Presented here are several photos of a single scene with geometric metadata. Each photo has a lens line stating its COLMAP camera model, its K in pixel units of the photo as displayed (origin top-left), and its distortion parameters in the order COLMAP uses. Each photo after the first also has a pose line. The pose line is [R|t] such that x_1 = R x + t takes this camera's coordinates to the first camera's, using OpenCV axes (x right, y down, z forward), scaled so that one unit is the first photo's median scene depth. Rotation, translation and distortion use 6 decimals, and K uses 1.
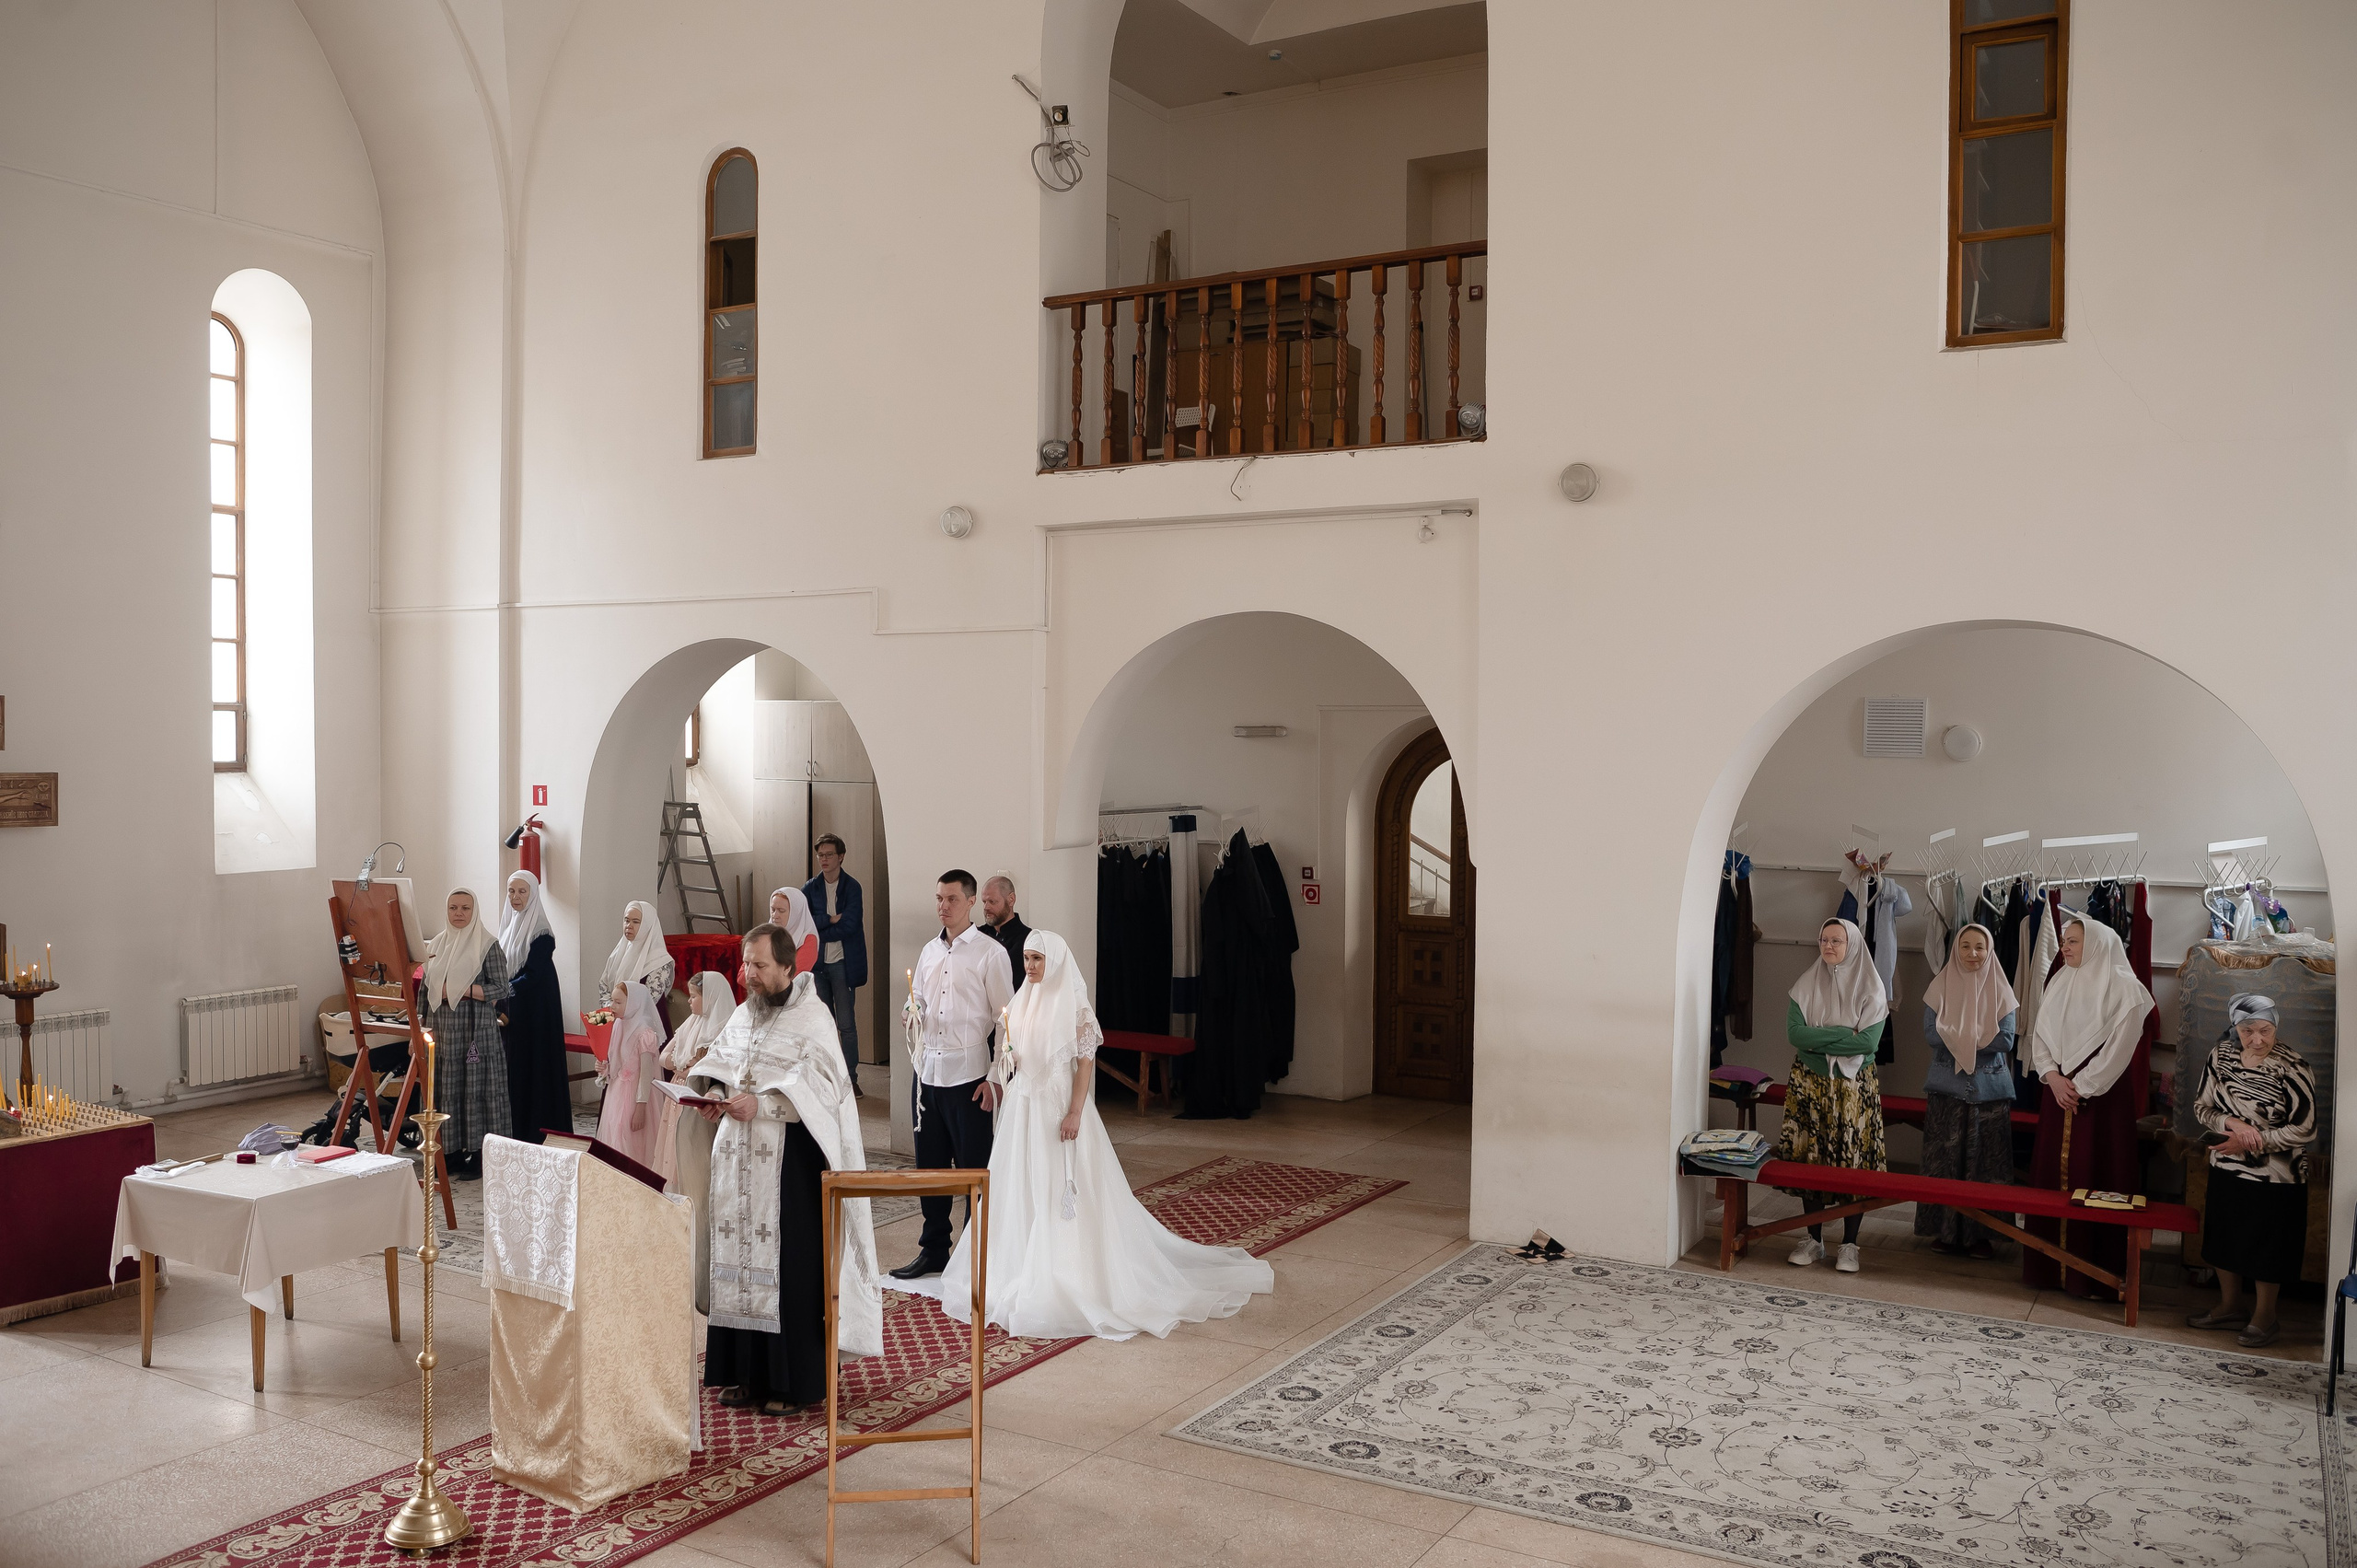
lens RADIAL K [[1898.3, 0, 1178.5], [0, 1898.3, 784.0], [0, 0, 1]] dist [-0.075370, 0.077181]
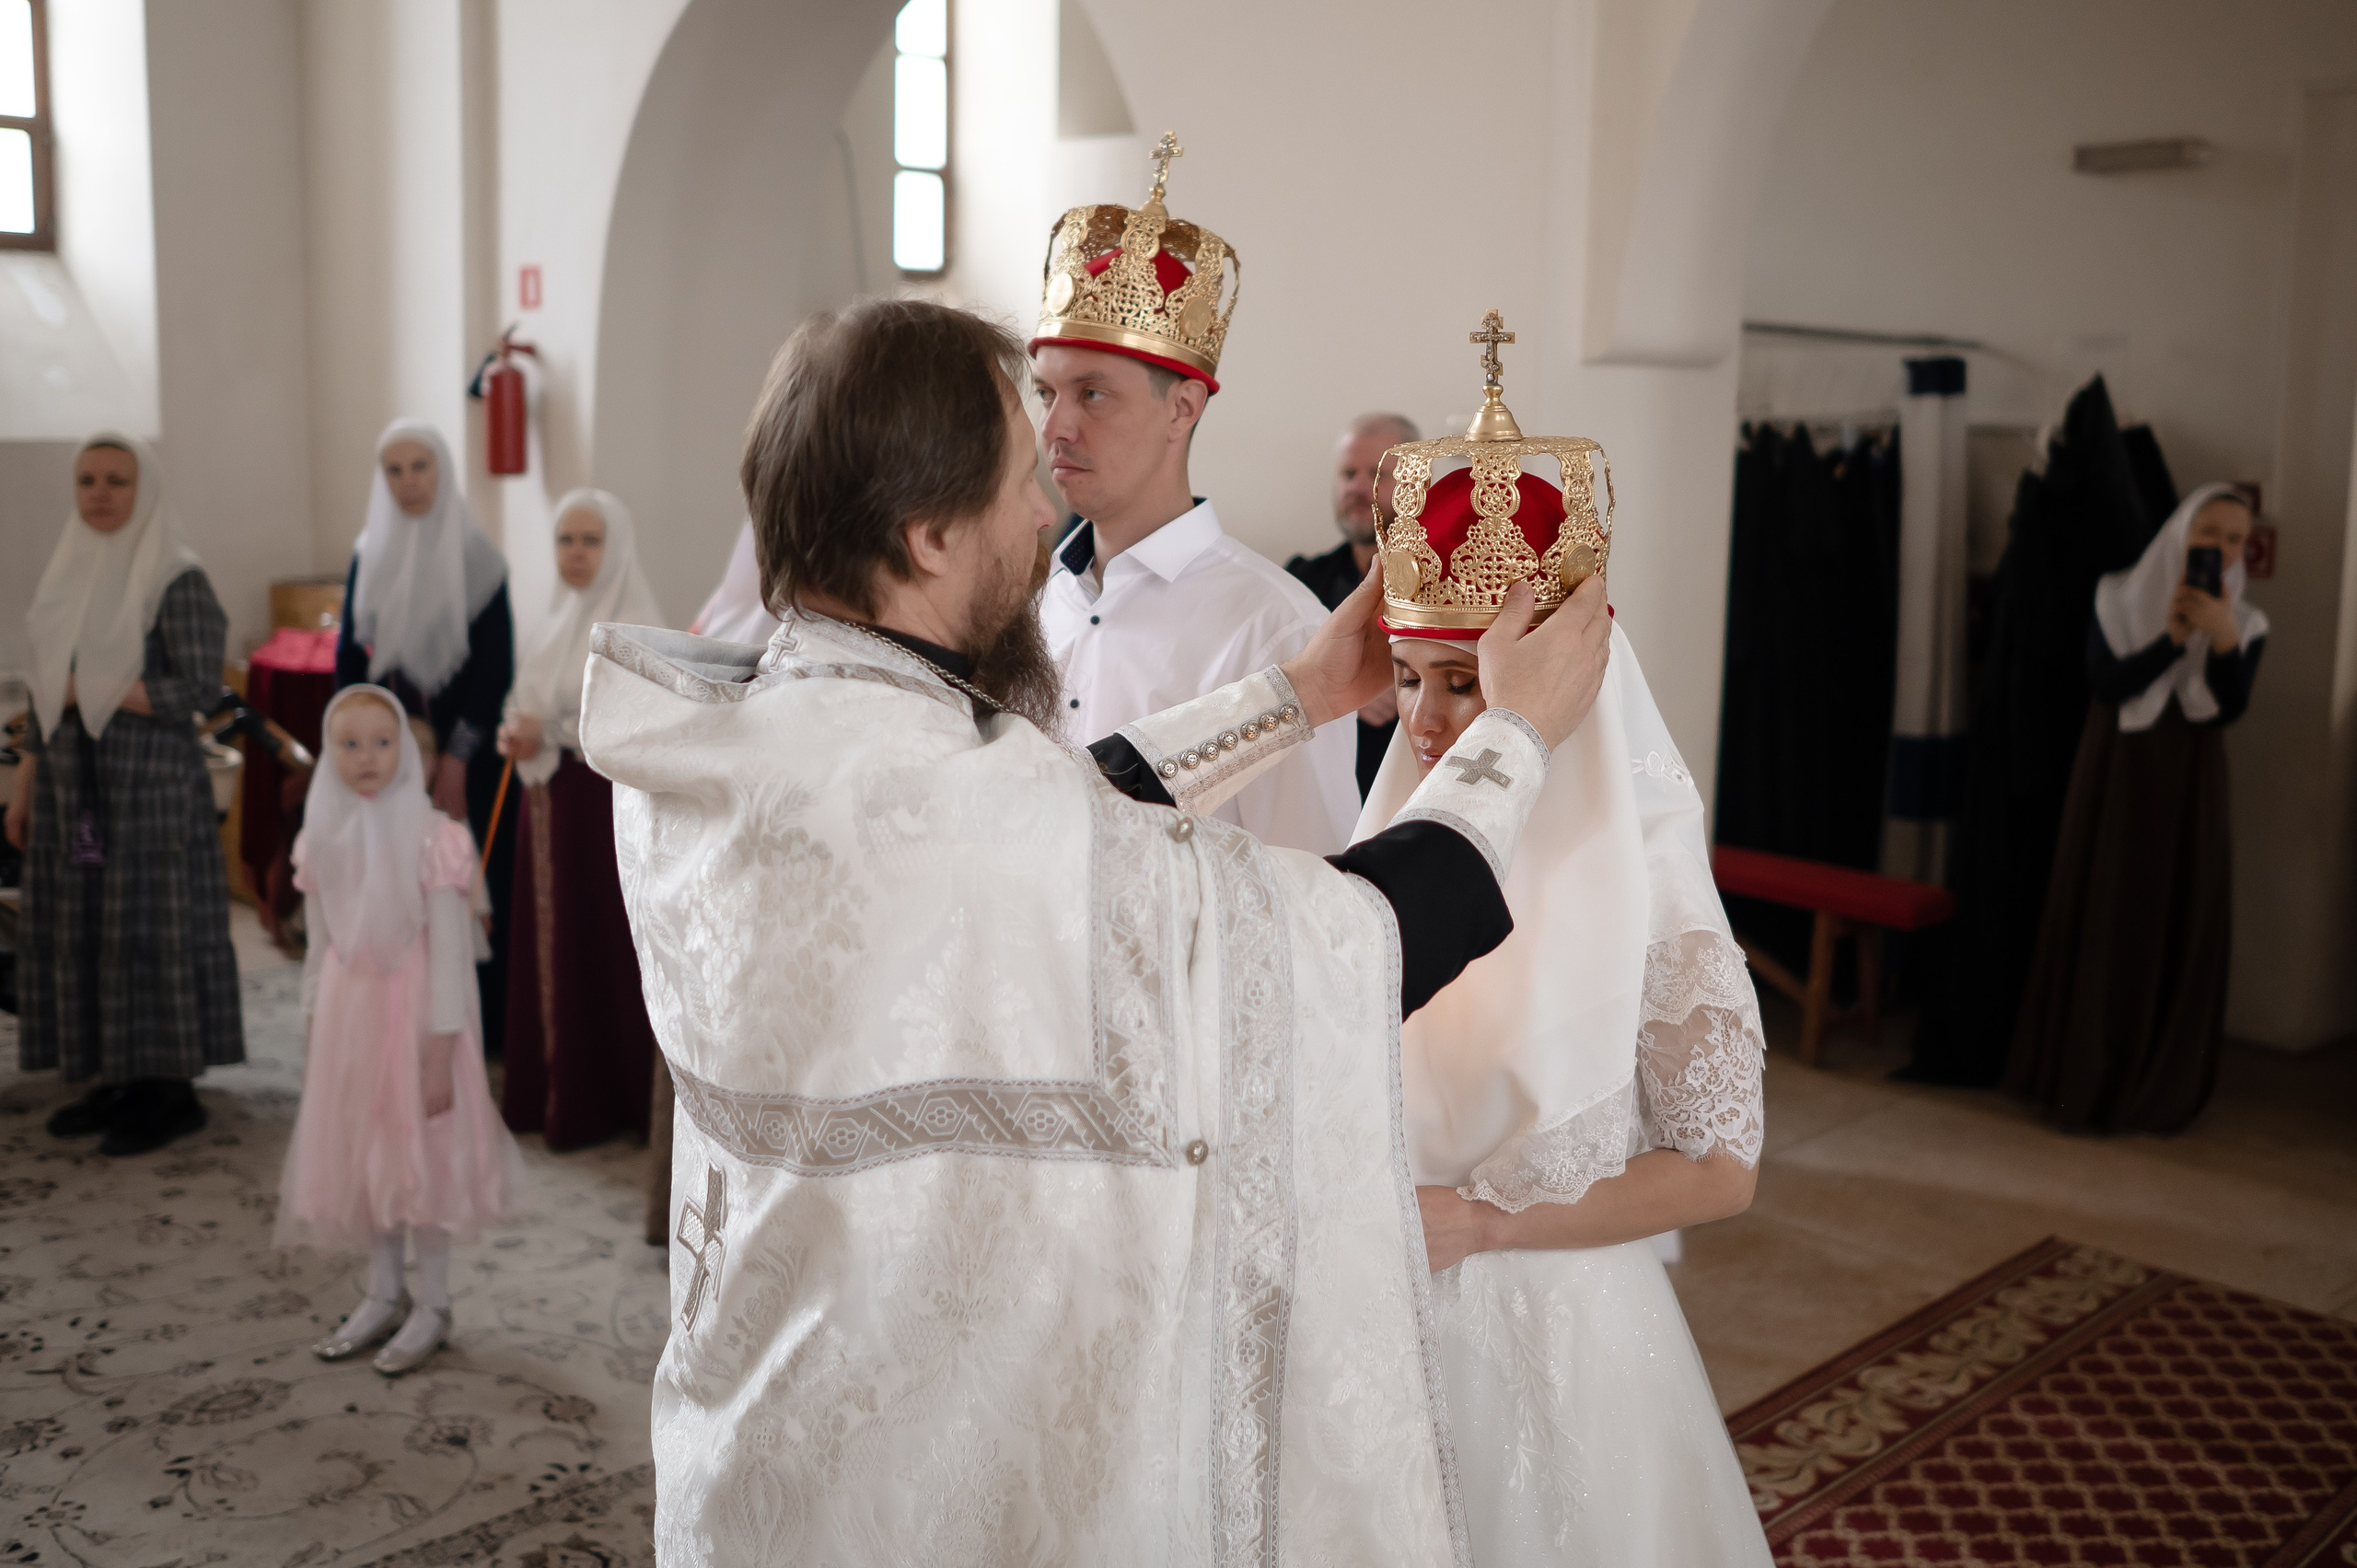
lens RADIAL K [[2211.2, 0, 1256.9], [0, 2211.2, 694.4], [0, 0, 1]] dist [-0.101715, 0.096926]
pose [[0.968972, 0.047380, -0.242586, -0.024118], [-0.023500, 0.994669, 0.100404, 0.048558], [0.246050, -0.091588, 0.964920, 0.508613]]
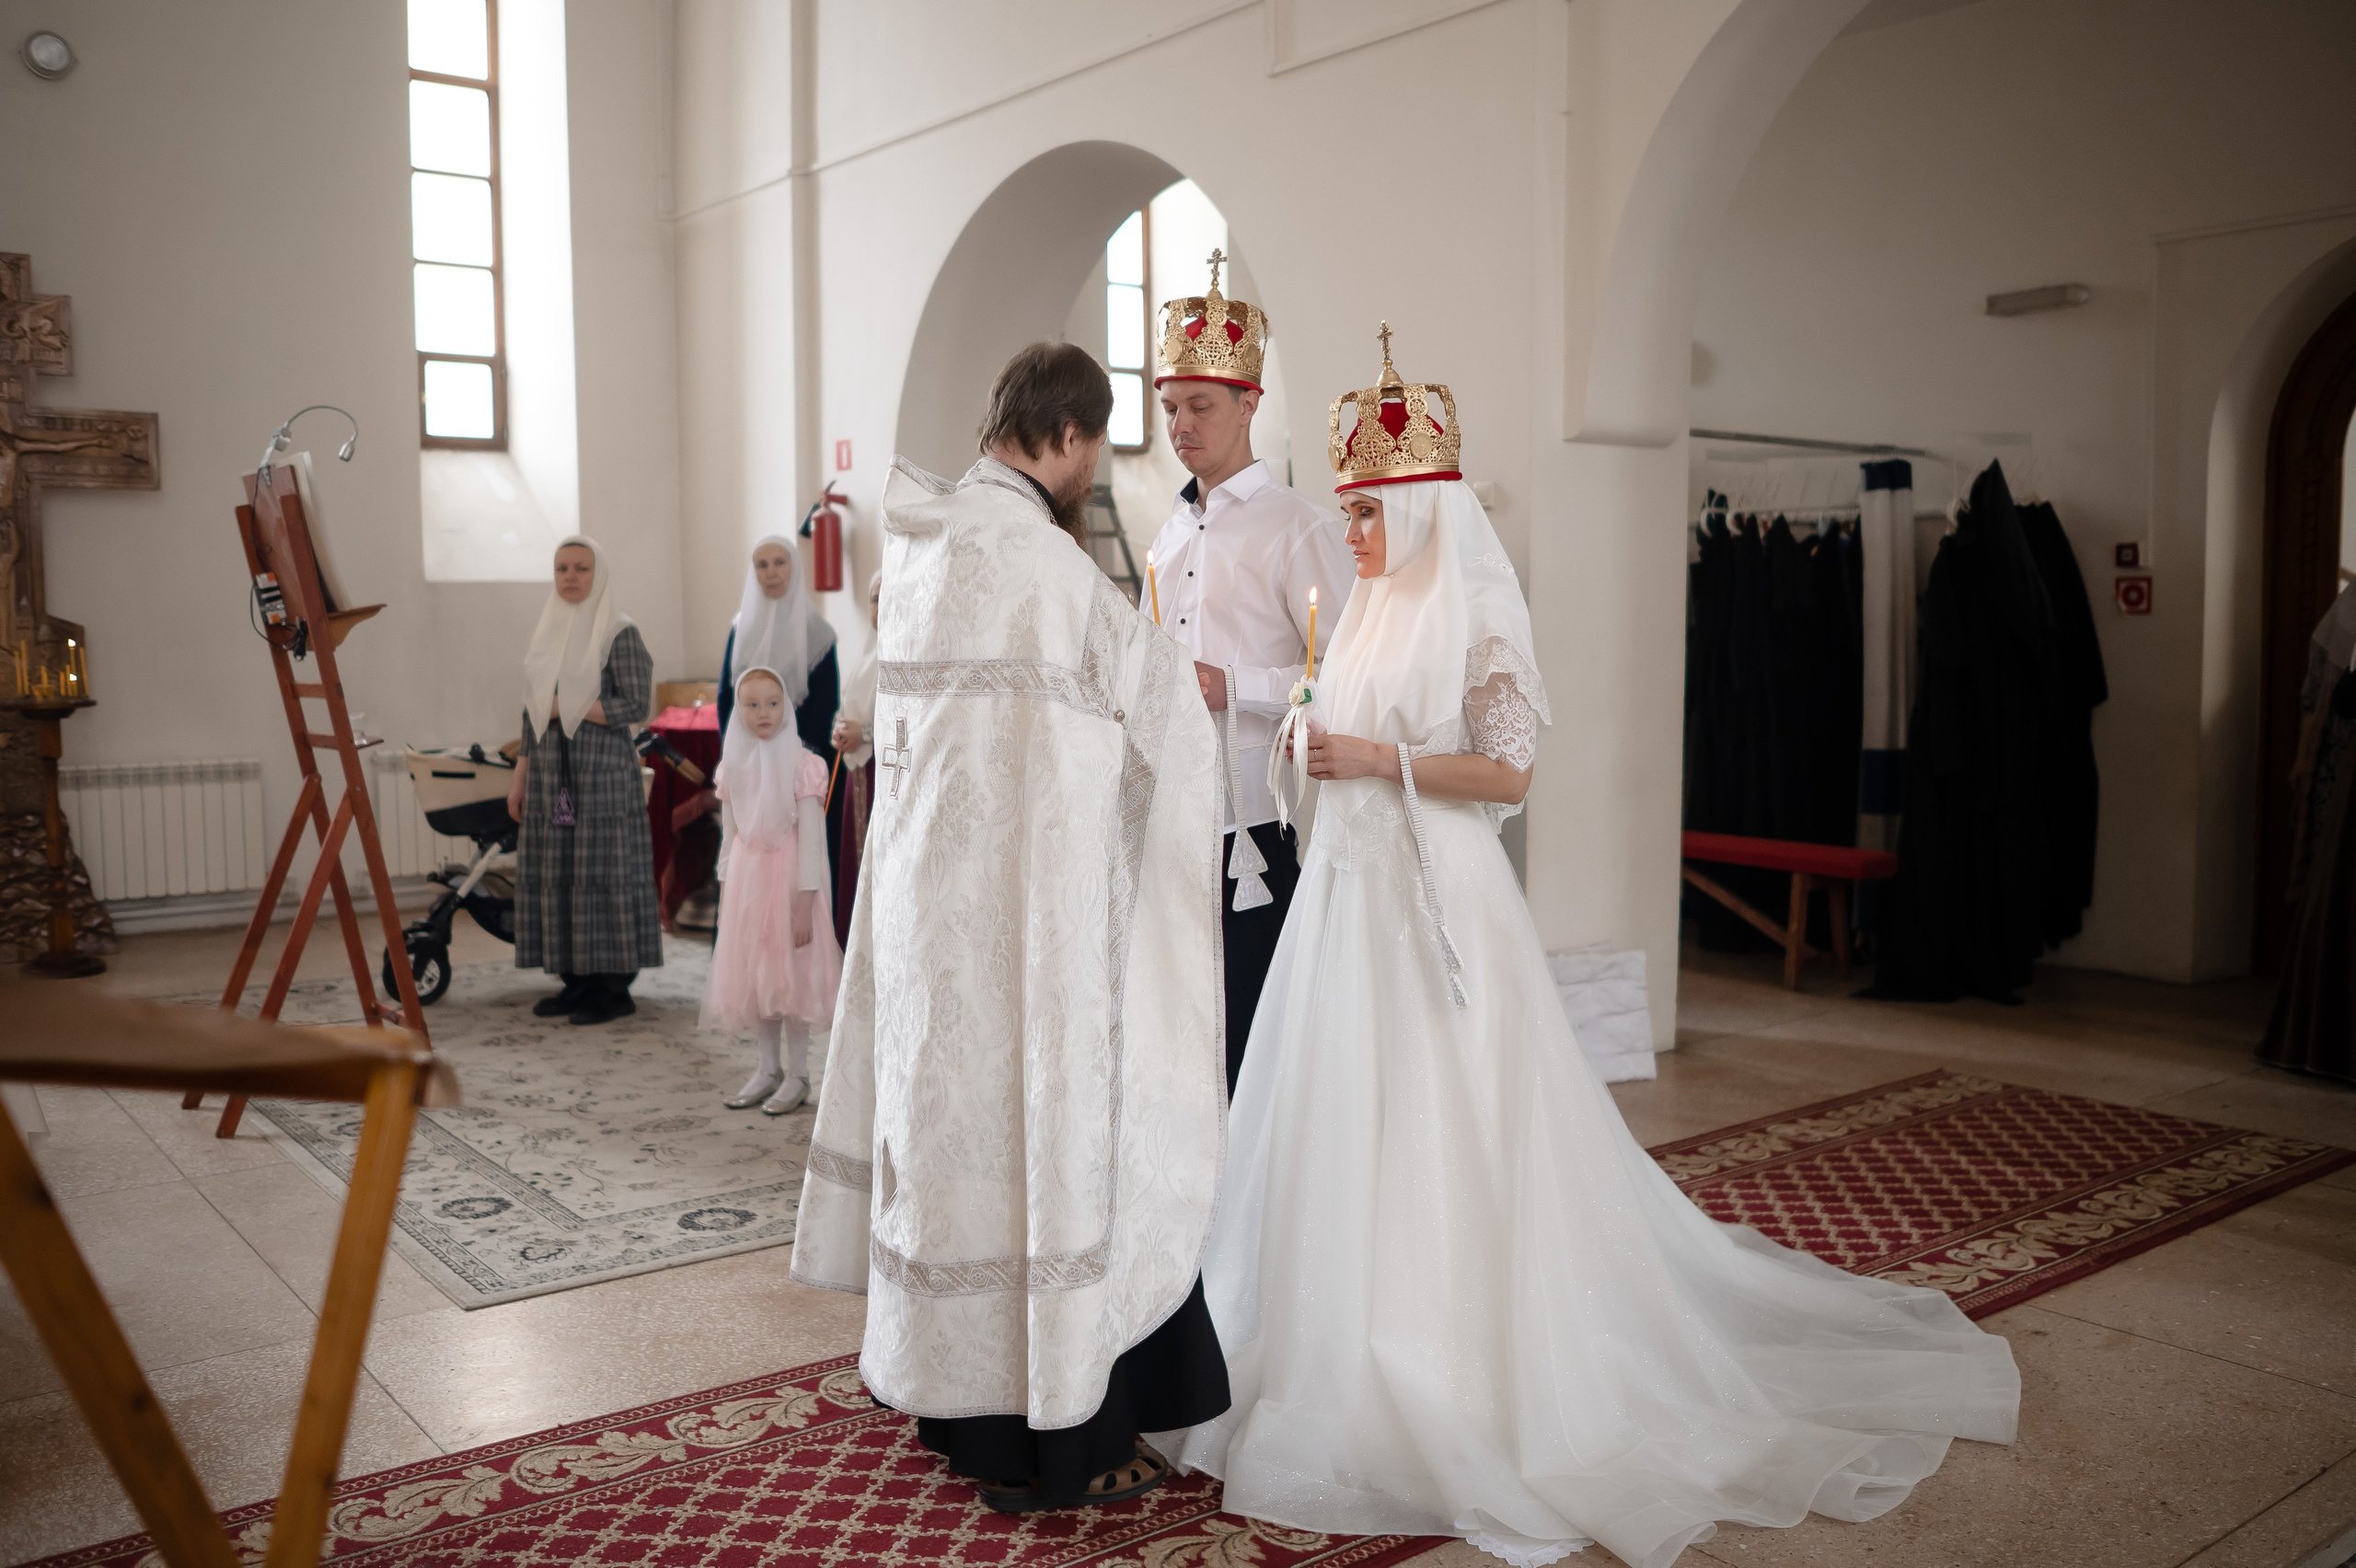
lens RADIAL K [[1949.9, 0, 1178.0], [0, 1949.9, 784.0], [0, 0, 1]] dist [-0.066990, 0.002325]
pose [[0.927110, 0.017887, -0.374362, 0.024410], [0.003114, 0.998458, 0.055419, 0.083441], [0.374776, -0.052545, 0.925625, 0.413502]]
